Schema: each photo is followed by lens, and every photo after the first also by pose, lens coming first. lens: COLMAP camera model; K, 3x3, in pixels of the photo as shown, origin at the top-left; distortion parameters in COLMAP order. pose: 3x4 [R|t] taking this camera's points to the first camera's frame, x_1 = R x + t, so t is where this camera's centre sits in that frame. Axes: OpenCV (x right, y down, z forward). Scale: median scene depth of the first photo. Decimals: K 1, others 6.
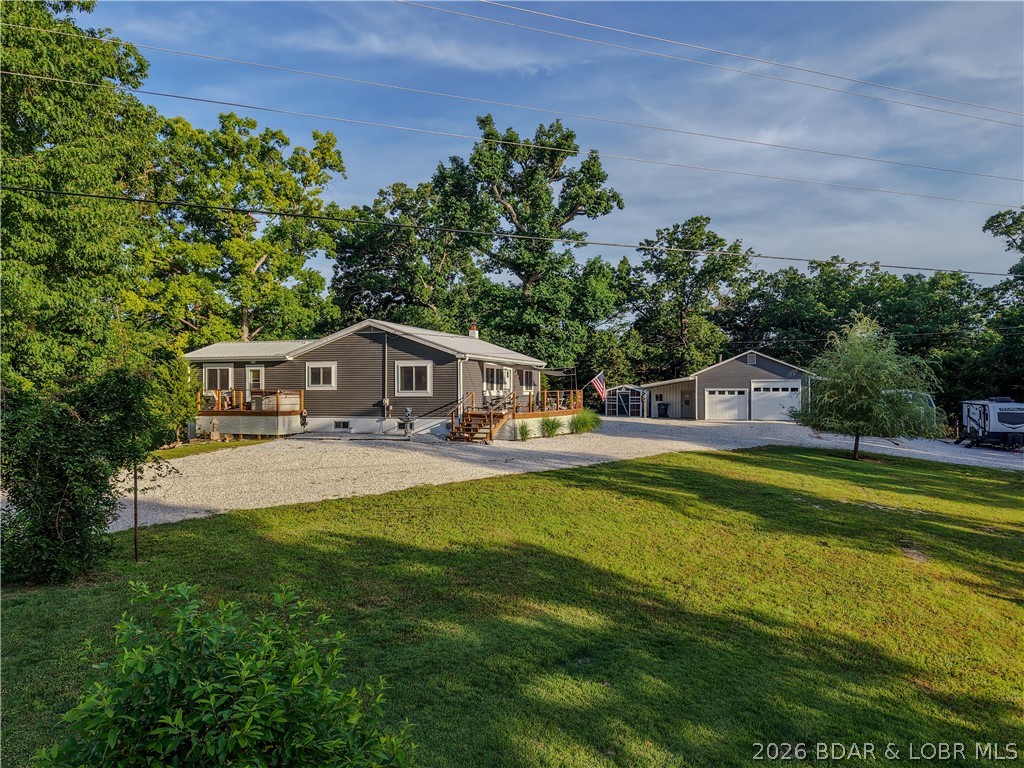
lens RADIAL K [[706.7, 0, 512.0], [0, 706.7, 384.0], [0, 0, 1]] dist [0.025167, -0.017203]
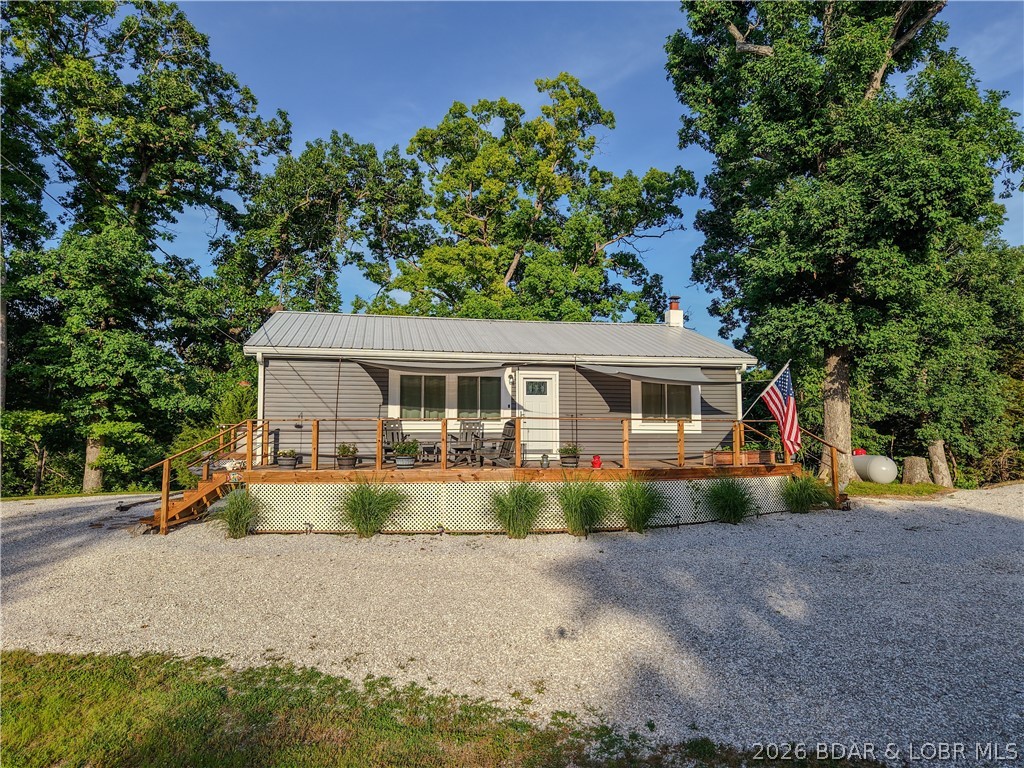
lens RADIAL K [[706.7, 0, 512.0], [0, 706.7, 384.0], [0, 0, 1]] dist [0.025167, -0.017203]
pose [[0.504368, -0.062448, -0.861228, 0.296705], [0.004157, 0.997545, -0.069898, 0.012632], [0.863479, 0.031674, 0.503390, 0.569475]]
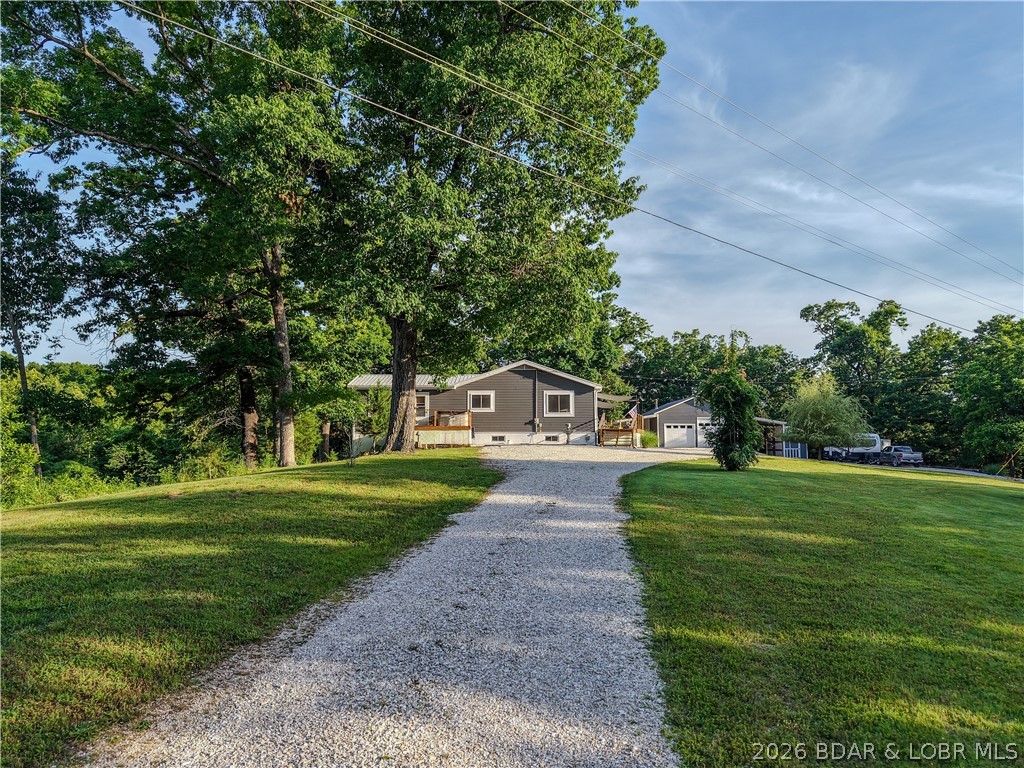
lens RADIAL K [[706.7, 0, 512.0], [0, 706.7, 384.0], [0, 0, 1]] dist [0.025167, -0.017203]
pose [[0.950259, 0.030588, 0.309955, -0.424752], [-0.005307, 0.996611, -0.082083, 0.043759], [-0.311416, 0.076355, 0.947201, -0.179401]]
